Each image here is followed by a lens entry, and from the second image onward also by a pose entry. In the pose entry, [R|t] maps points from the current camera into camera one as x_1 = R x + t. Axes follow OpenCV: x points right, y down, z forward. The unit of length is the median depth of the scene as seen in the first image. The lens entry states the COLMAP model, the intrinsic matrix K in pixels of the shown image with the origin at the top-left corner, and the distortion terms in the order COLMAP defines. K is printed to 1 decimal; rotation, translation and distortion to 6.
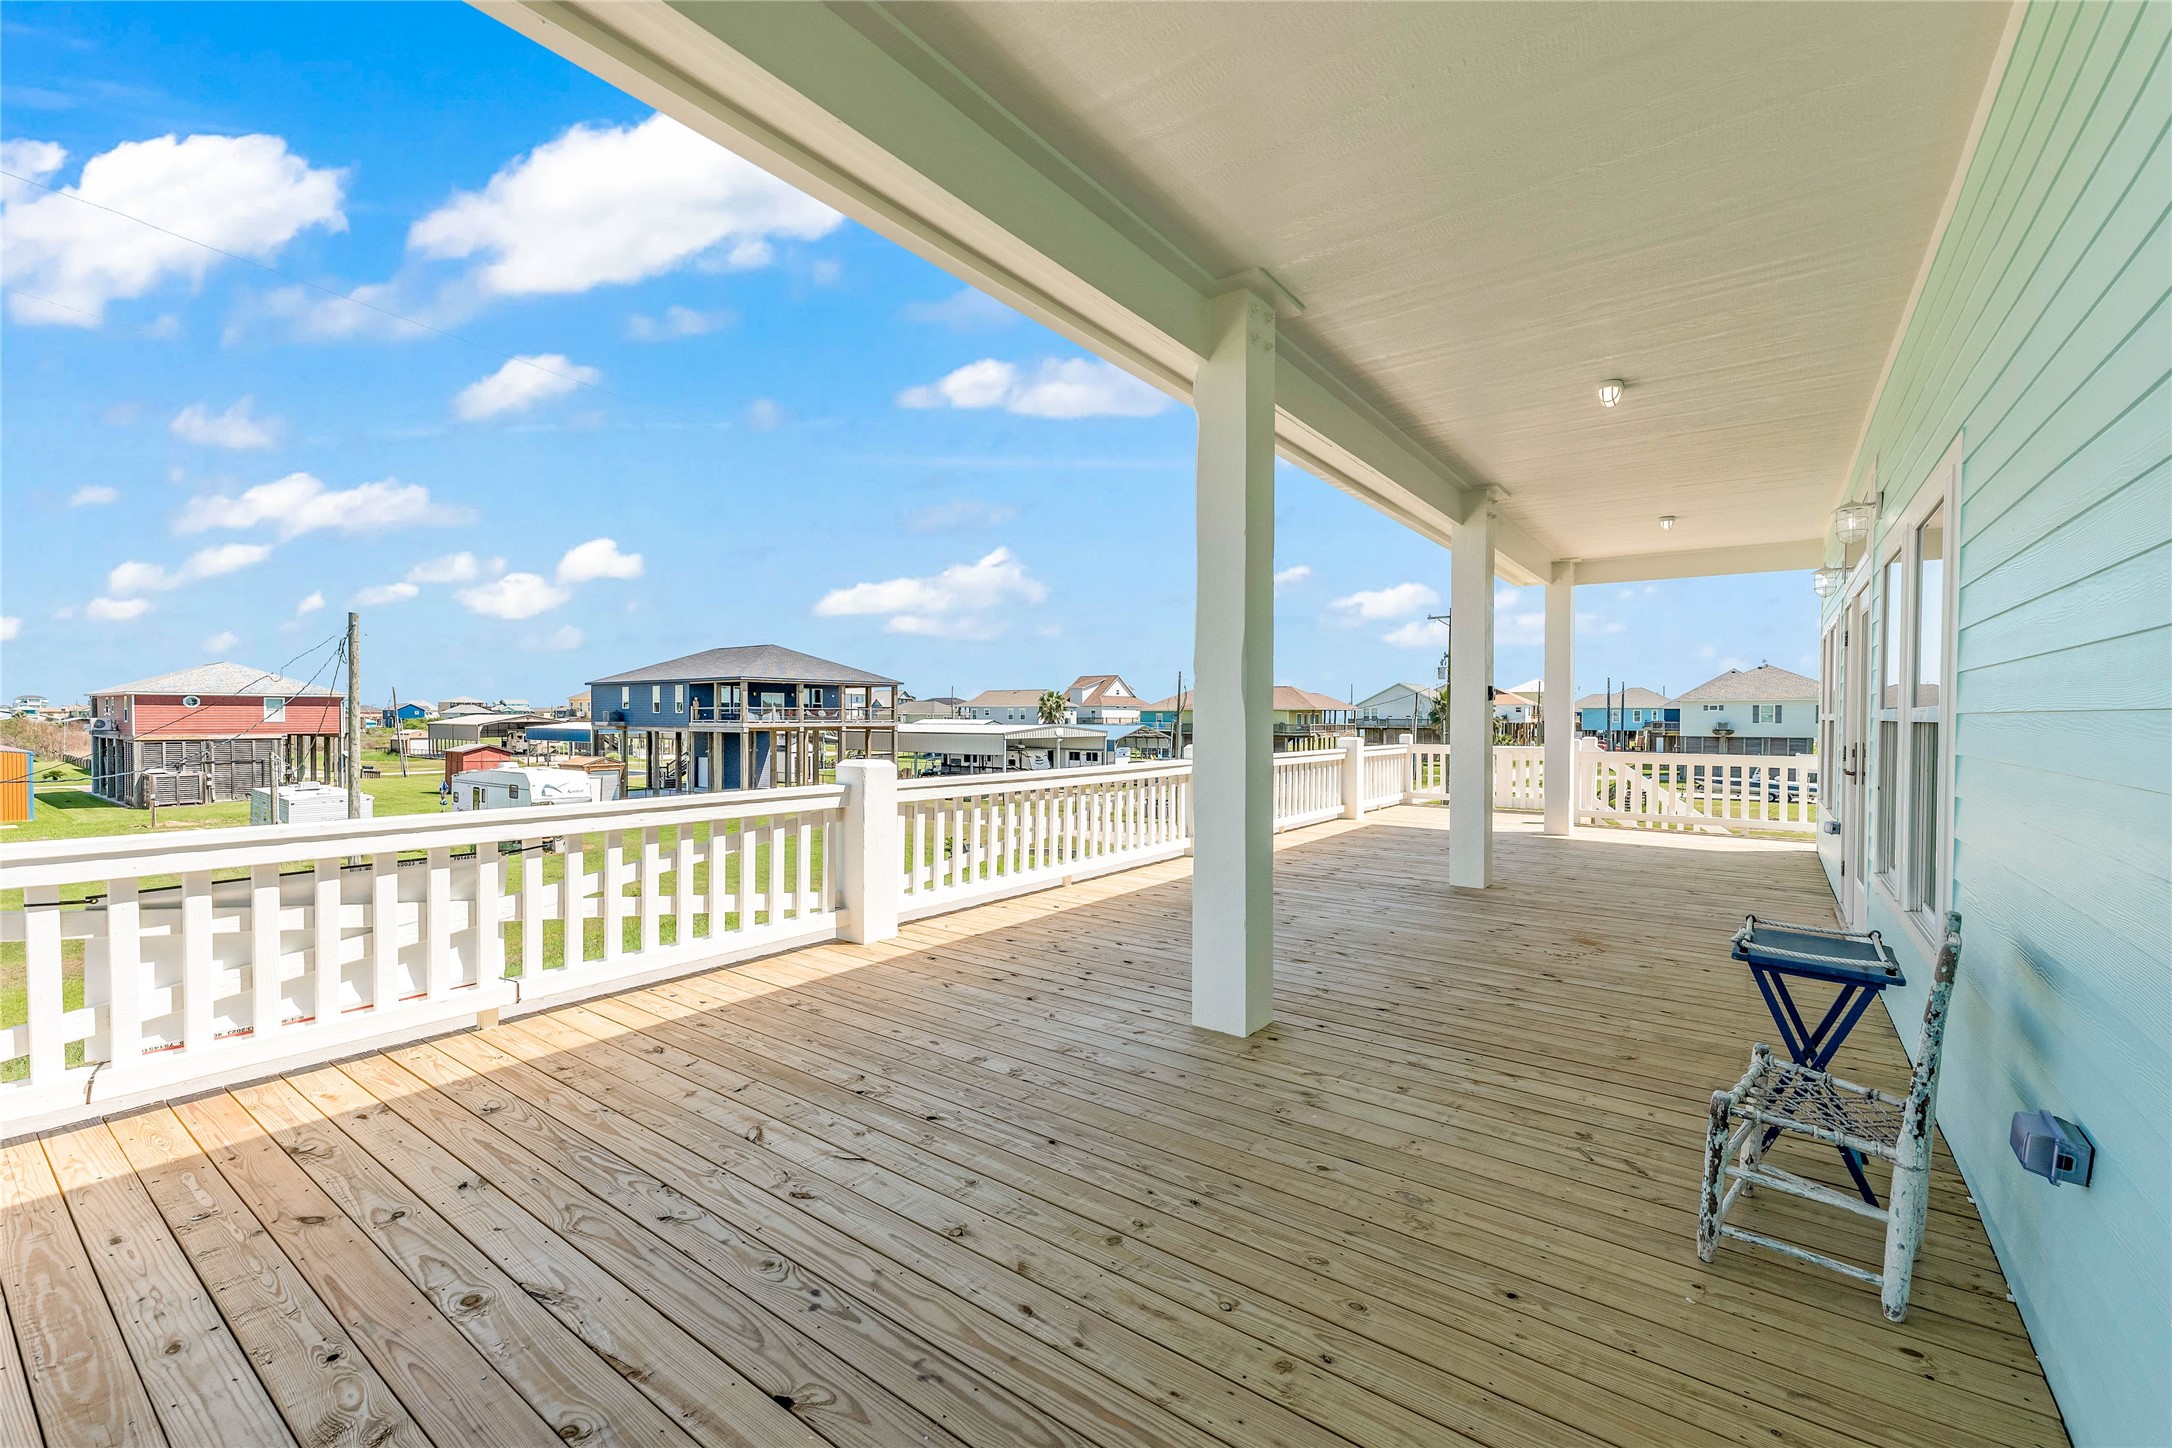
lens RADIAL K [[914.8, 0, 1086.3], [0, 914.8, 736.0], [0, 0, 1]] dist [0.021986, -0.008528]
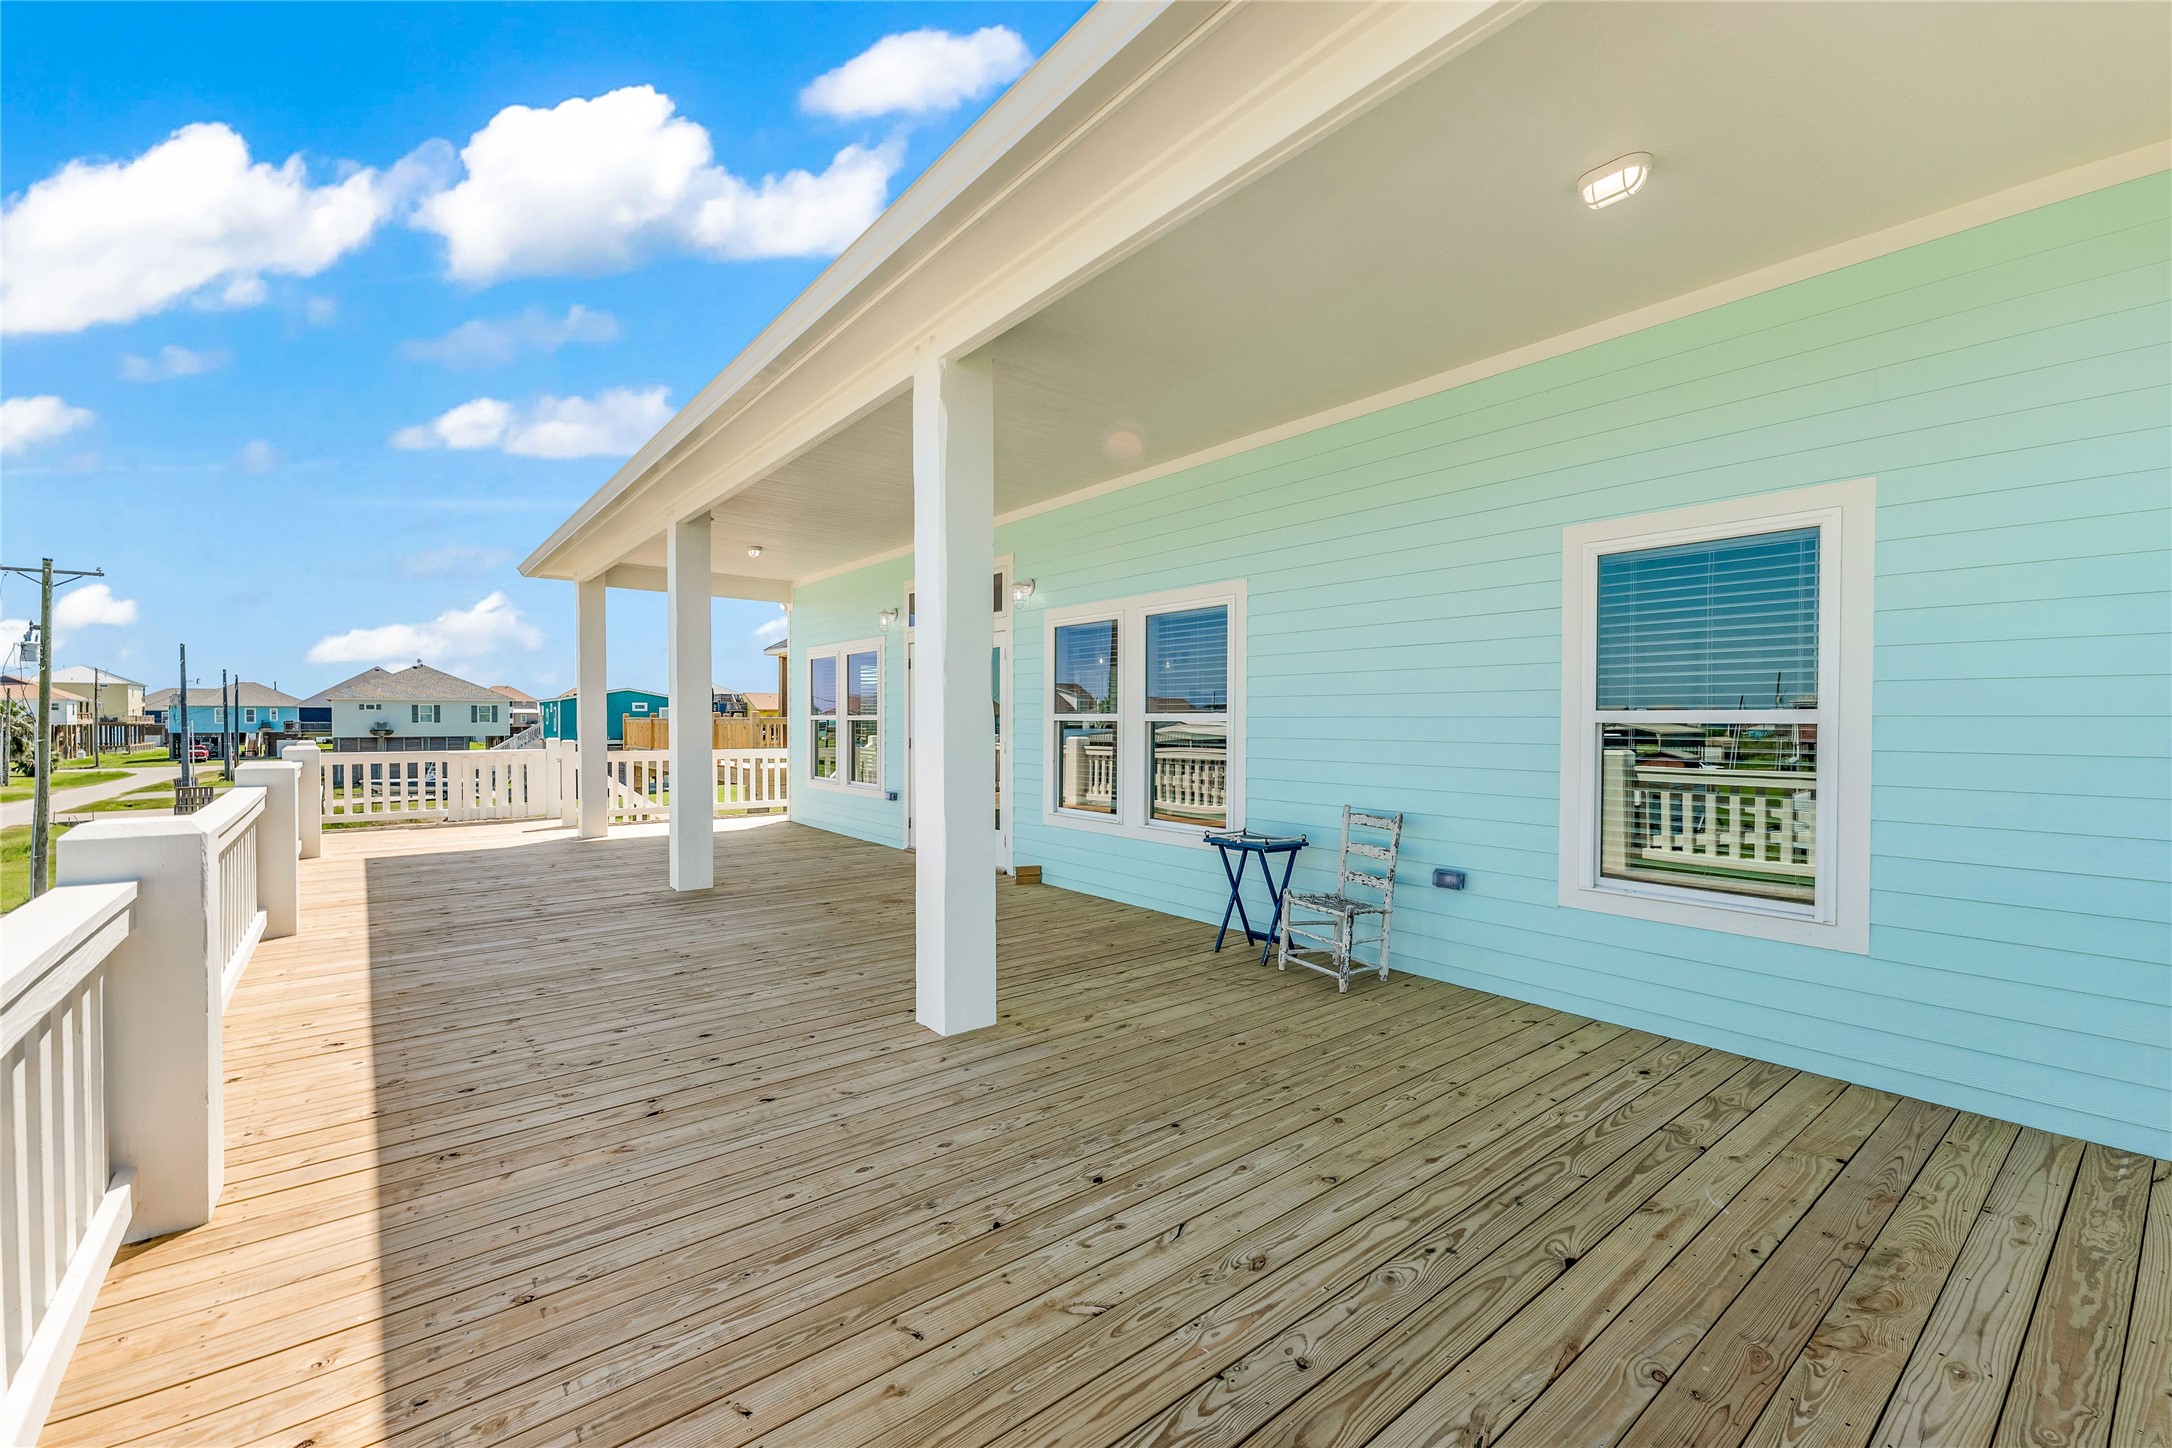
lens RADIAL K [[914.8, 0, 1086.3], [0, 914.8, 736.0], [0, 0, 1]] dist [0.021986, -0.008528]
pose [[0.229280, -0.021654, 0.973120, -0.700997], [0.020908, 0.999631, 0.017317, -0.015593], [-0.973136, 0.016375, 0.229648, 0.555160]]
